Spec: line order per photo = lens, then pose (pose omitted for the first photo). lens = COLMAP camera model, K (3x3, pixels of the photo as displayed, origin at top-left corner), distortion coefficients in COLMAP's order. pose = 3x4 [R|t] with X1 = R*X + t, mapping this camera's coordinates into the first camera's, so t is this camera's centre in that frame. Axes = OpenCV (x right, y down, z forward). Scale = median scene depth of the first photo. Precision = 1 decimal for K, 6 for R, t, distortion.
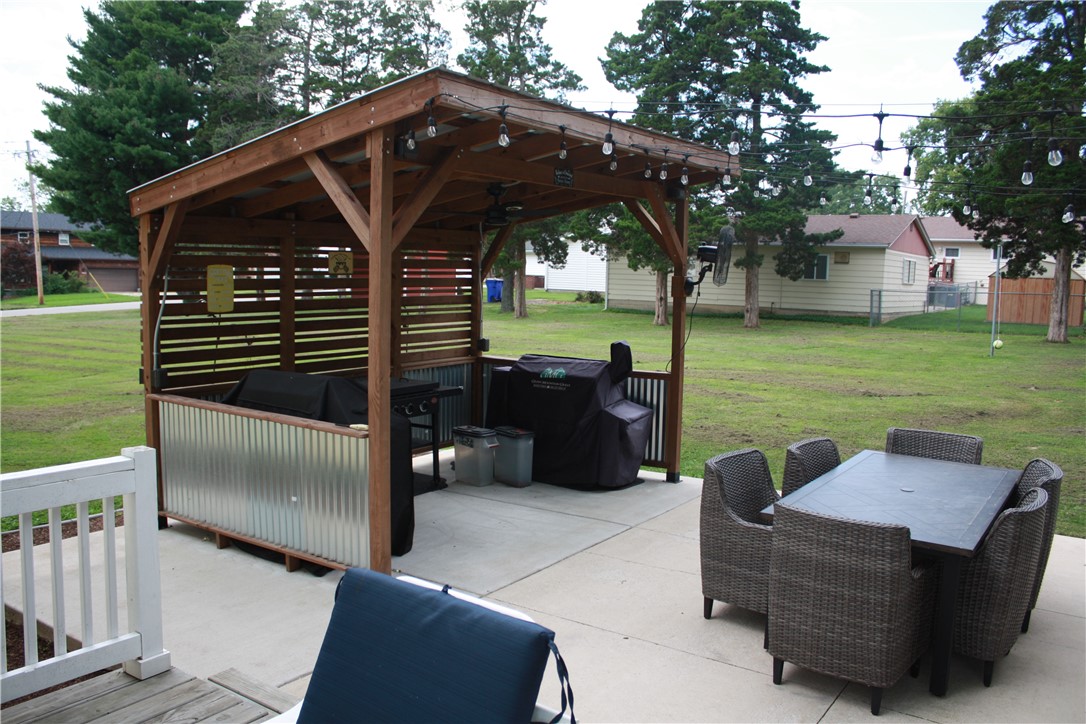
lens RADIAL K [[897.0, 0, 543.0], [0, 897.0, 362.0], [0, 0, 1]] dist [-0.147857, 0.120049]
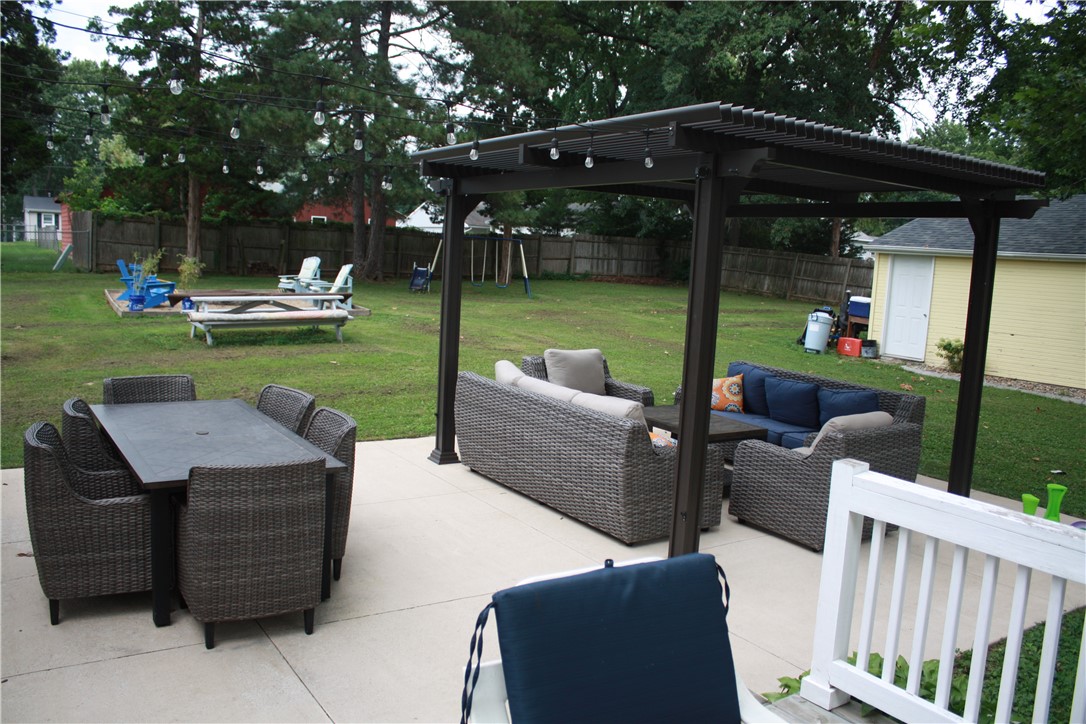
lens RADIAL K [[897.0, 0, 543.0], [0, 897.0, 362.0], [0, 0, 1]] dist [-0.147857, 0.120049]
pose [[0.374922, -0.125318, 0.918547, -0.454235], [0.050779, 0.992110, 0.114627, -0.038499], [-0.925665, 0.003667, 0.378327, 0.305675]]
